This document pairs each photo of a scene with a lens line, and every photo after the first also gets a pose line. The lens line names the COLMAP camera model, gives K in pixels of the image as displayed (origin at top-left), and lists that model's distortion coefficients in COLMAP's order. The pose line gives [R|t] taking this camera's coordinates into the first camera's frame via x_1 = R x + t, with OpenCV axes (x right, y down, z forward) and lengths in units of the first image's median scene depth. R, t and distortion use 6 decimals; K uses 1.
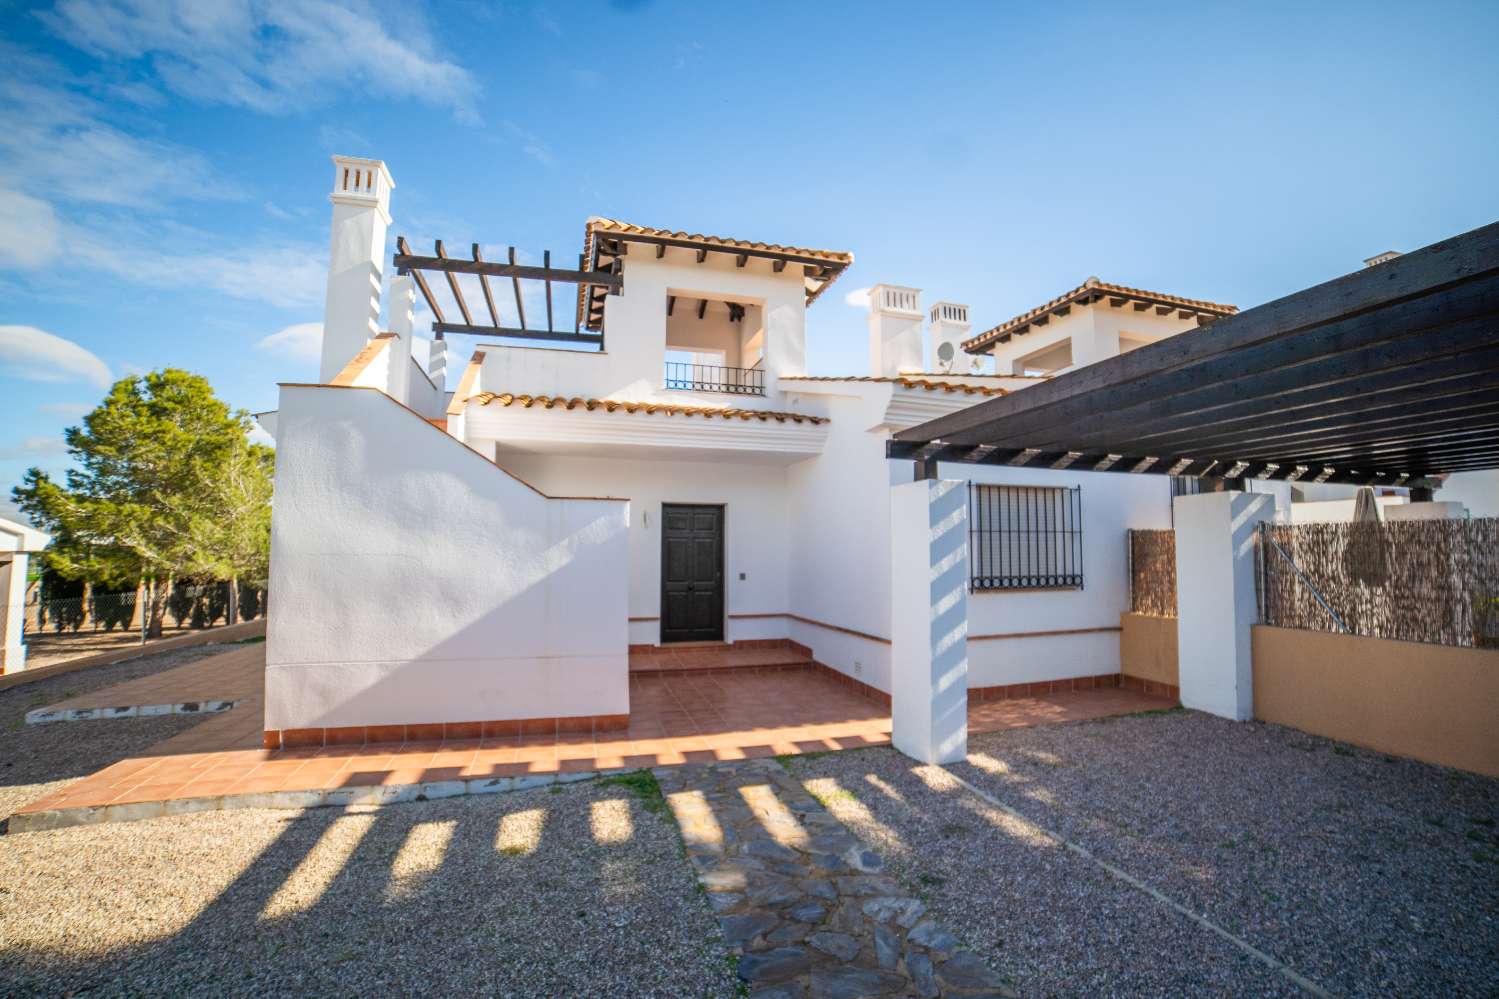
lens RADIAL K [[647.1, 0, 757.0], [0, 647.1, 505.9], [0, 0, 1]] dist [-0.104001, 0.036280]
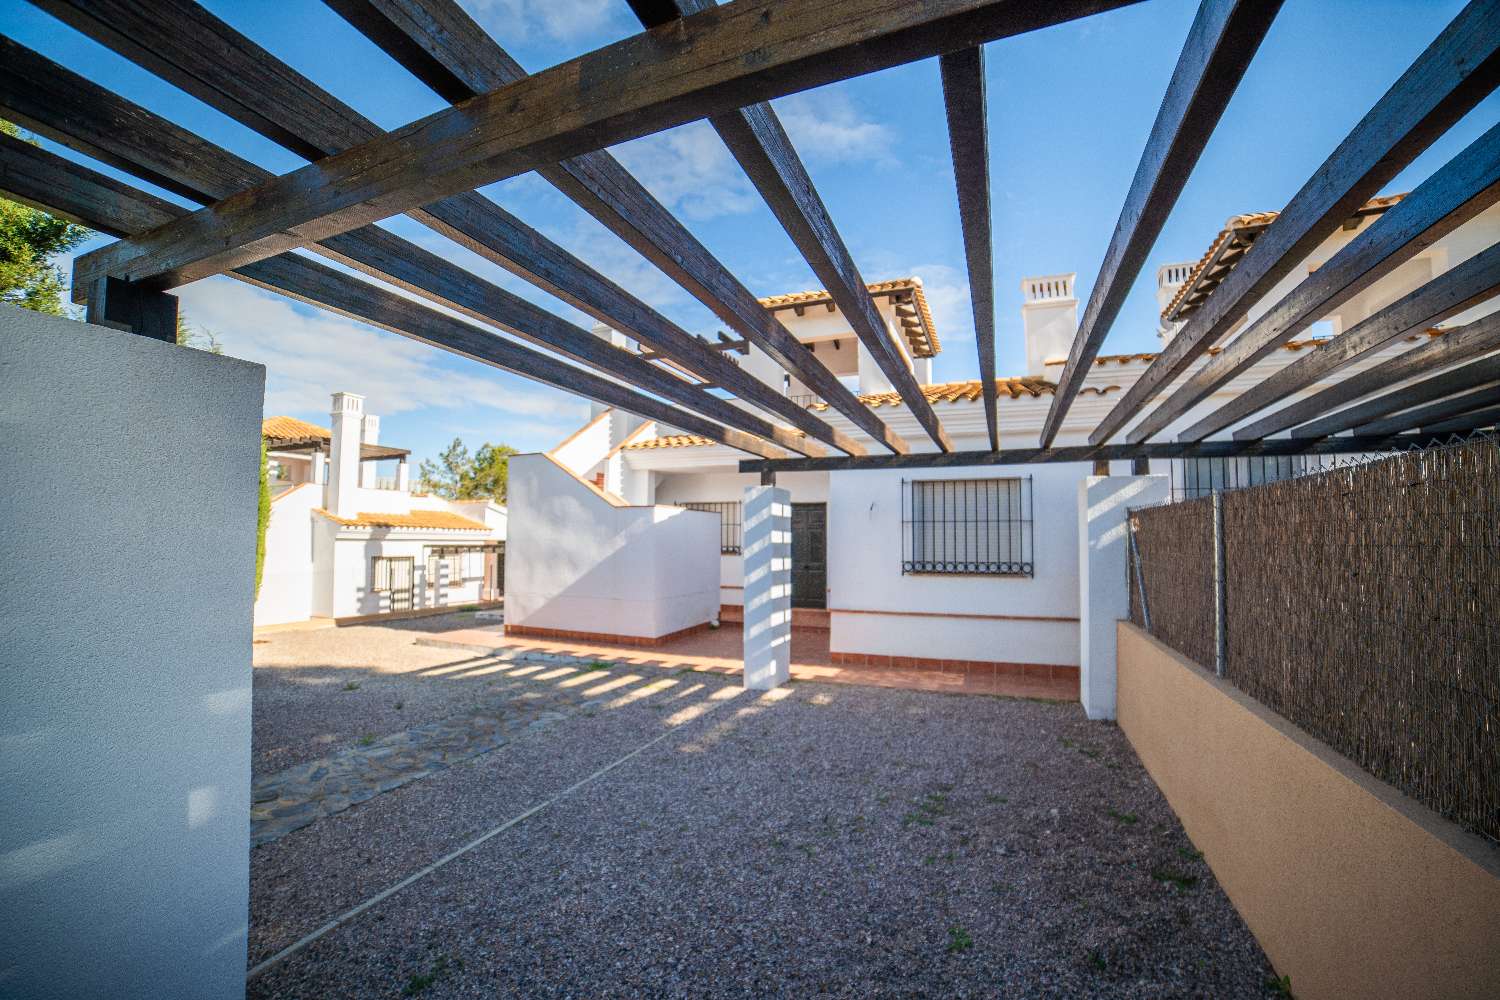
lens RADIAL K [[608.9, 0, 757.9], [0, 608.9, 508.1], [0, 0, 1]] dist [-0.105382, 0.034772]
pose [[0.779461, -0.028301, -0.625812, 0.770366], [0.037418, 0.999299, 0.001414, 0.002395], [0.625333, -0.024519, 0.779973, -0.023092]]
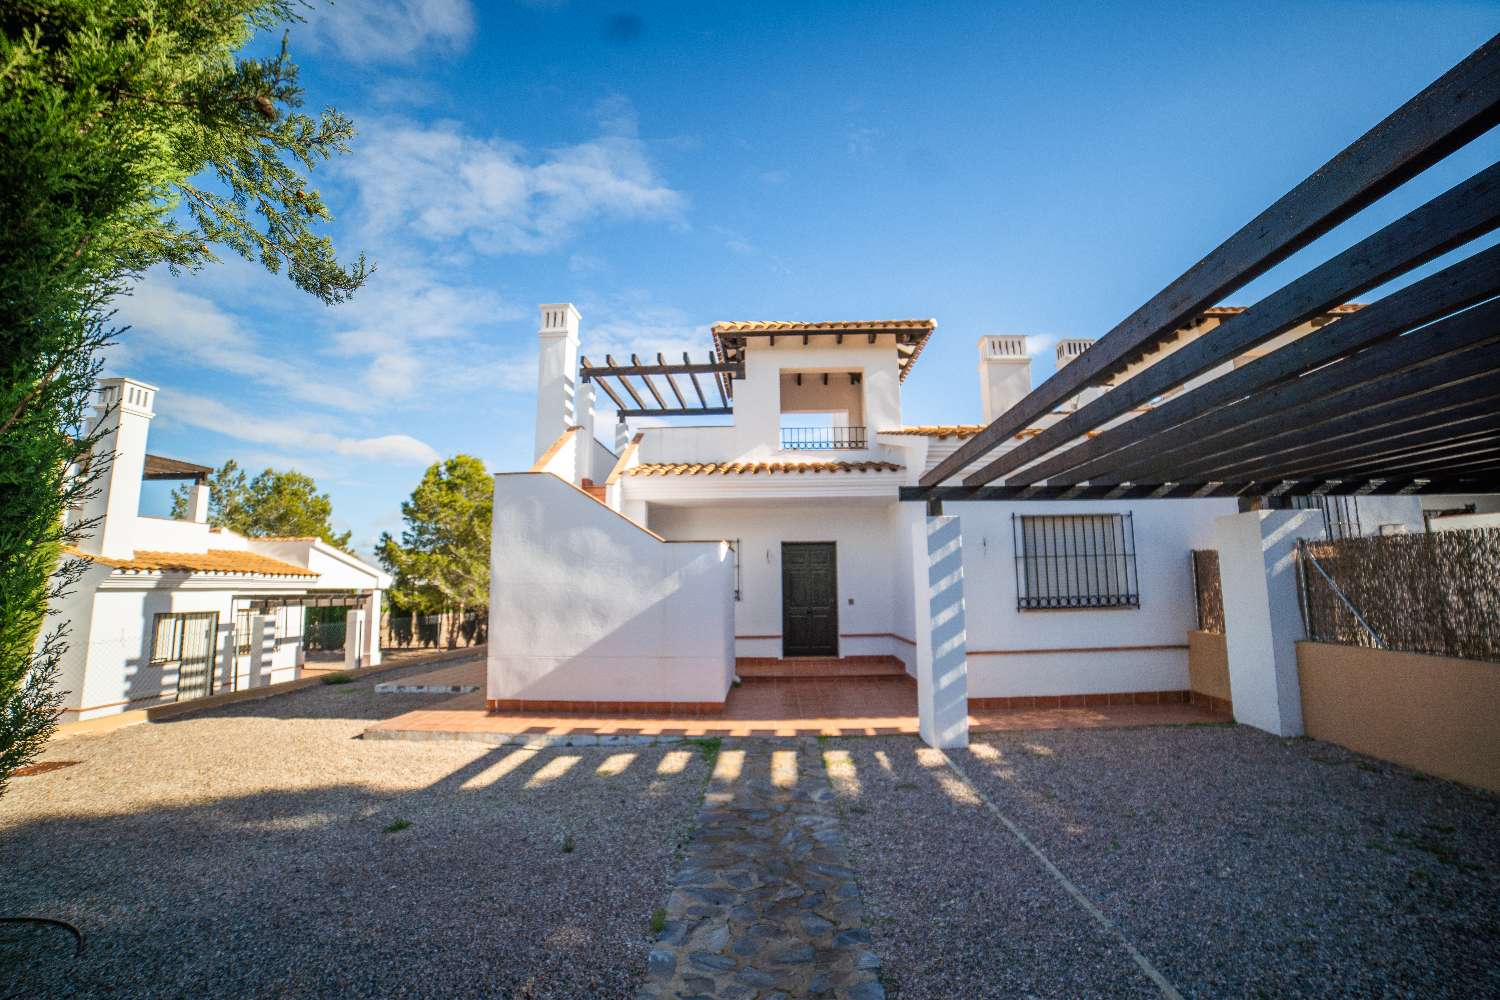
lens RADIAL K [[608.9, 0, 757.9], [0, 608.9, 508.1], [0, 0, 1]] dist [-0.105382, 0.034772]
pose [[0.948558, -0.052124, -0.312283, 0.221179], [0.033764, 0.997384, -0.063917, 0.004156], [0.314798, 0.050085, 0.947836, -0.149216]]
